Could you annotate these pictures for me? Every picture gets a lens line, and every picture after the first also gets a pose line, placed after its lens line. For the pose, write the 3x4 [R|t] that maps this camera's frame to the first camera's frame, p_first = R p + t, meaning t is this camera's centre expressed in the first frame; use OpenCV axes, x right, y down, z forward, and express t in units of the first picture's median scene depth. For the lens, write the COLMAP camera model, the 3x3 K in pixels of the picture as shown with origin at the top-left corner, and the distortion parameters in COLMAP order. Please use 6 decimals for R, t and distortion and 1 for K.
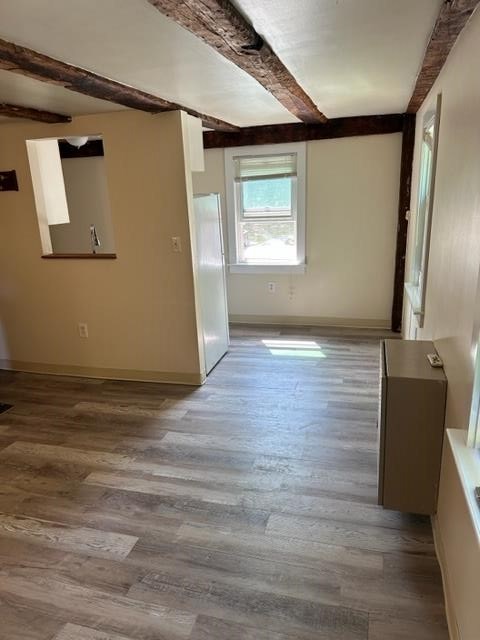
lens RADIAL K [[450.5, 0, 239.0], [0, 450.5, 320.1], [0, 0, 1]] dist [0.049866, -0.020787]
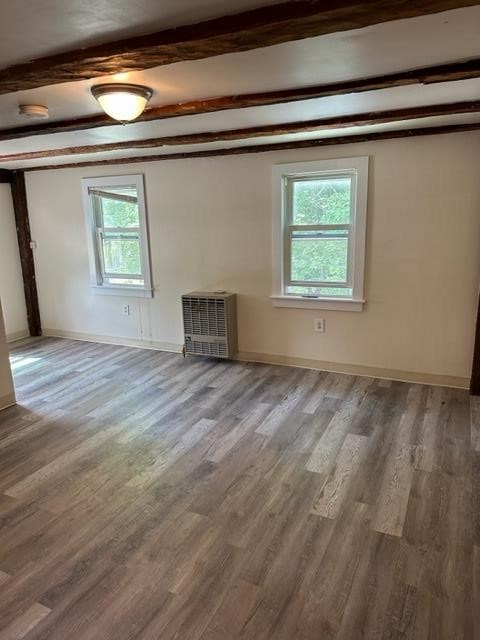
lens RADIAL K [[450.5, 0, 237.3], [0, 450.5, 319.7], [0, 0, 1]] dist [0.049866, -0.020787]
pose [[0.153912, -0.183300, 0.970934, -1.486562], [0.295108, 0.946319, 0.131873, -0.037620], [-0.942986, 0.266234, 0.199743, 0.391253]]
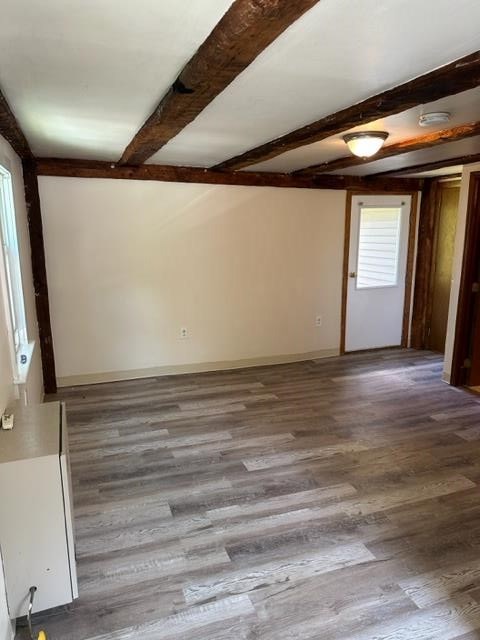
lens RADIAL K [[450.5, 0, 234.8], [0, 450.5, 320.3], [0, 0, 1]] dist [0.049866, -0.020787]
pose [[-0.797495, 0.179962, -0.575861, 0.452325], [-0.125469, 0.884139, 0.450061, -0.467304], [0.590135, 0.431174, -0.682517, 1.474723]]
